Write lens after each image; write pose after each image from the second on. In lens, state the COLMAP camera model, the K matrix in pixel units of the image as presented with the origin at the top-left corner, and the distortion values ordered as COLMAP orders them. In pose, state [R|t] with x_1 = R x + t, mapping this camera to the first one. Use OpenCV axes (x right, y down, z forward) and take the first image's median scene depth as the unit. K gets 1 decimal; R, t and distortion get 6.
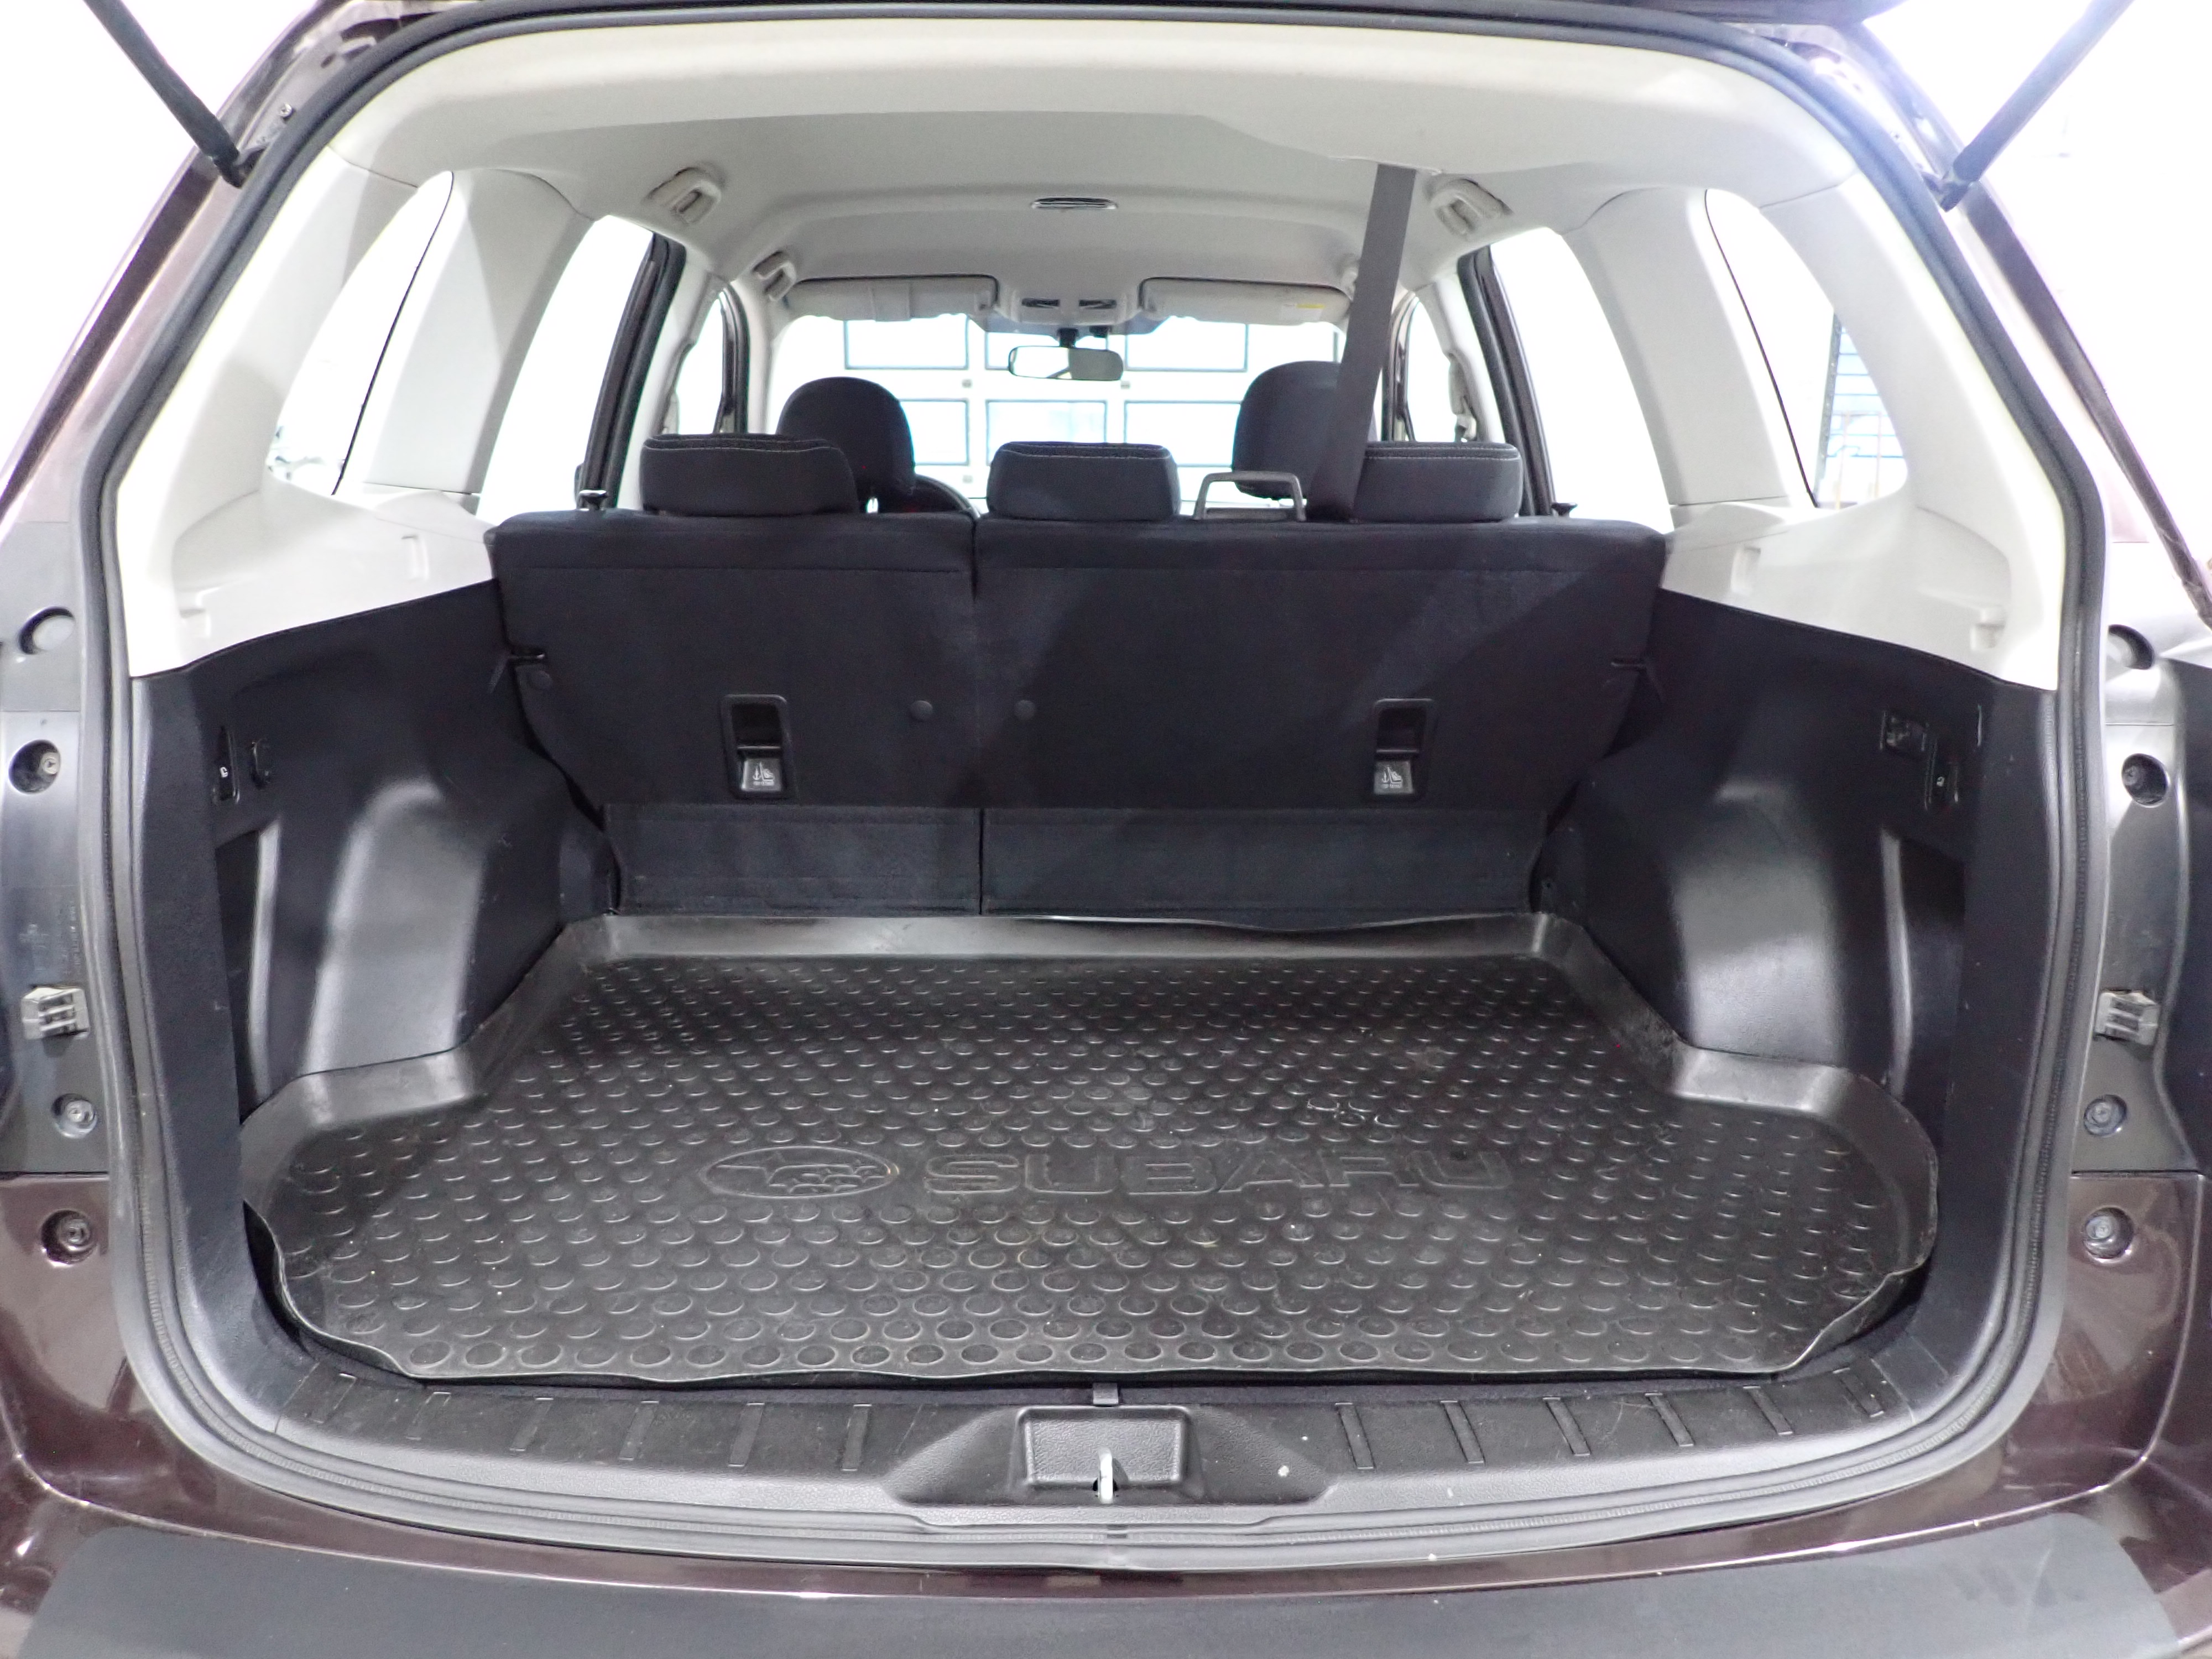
lens RADIAL K [[1651.0, 0, 1089.1], [0, 1651.0, 841.6], [0, 0, 1]] dist [-0.003571, -0.006040]
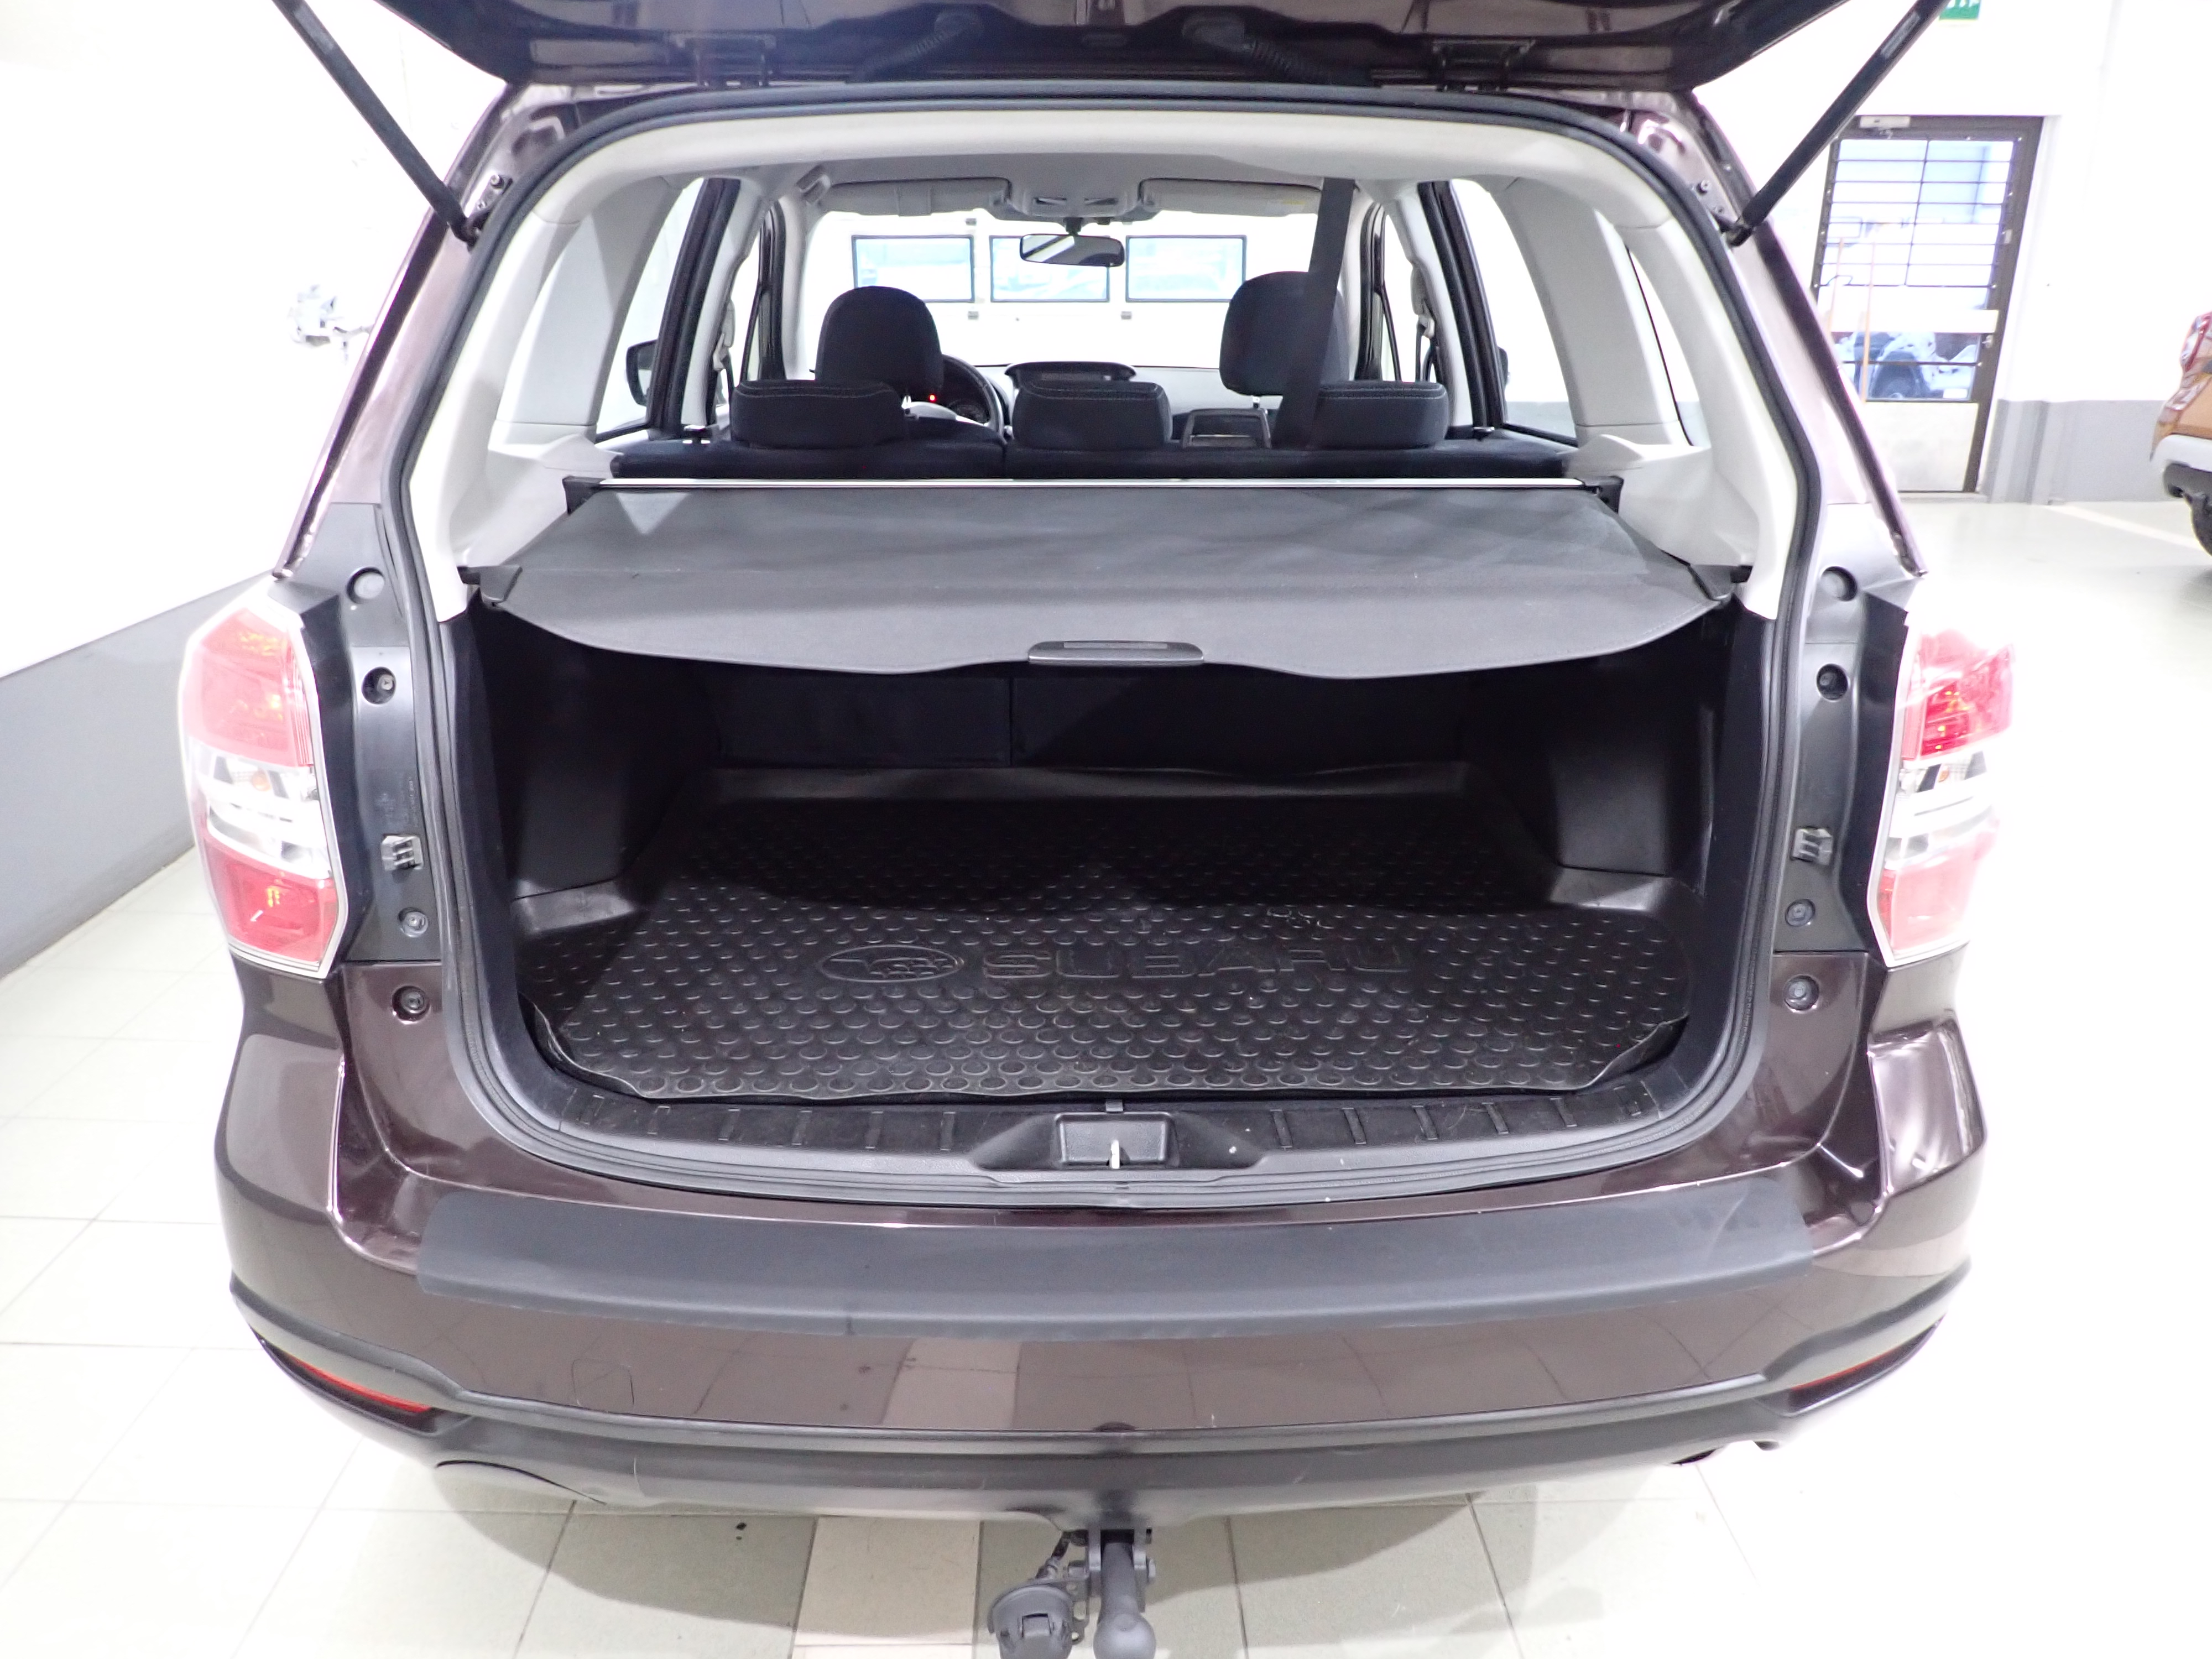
lens RADIAL K [[1651.0, 0, 1095.1], [0, 1651.0, 842.3], [0, 0, 1]] dist [-0.003571, -0.006040]
pose [[0.999974, -0.007144, -0.000100, -0.004877], [0.007113, 0.994145, 0.107817, -0.049854], [-0.000671, -0.107815, 0.994171, -0.384836]]
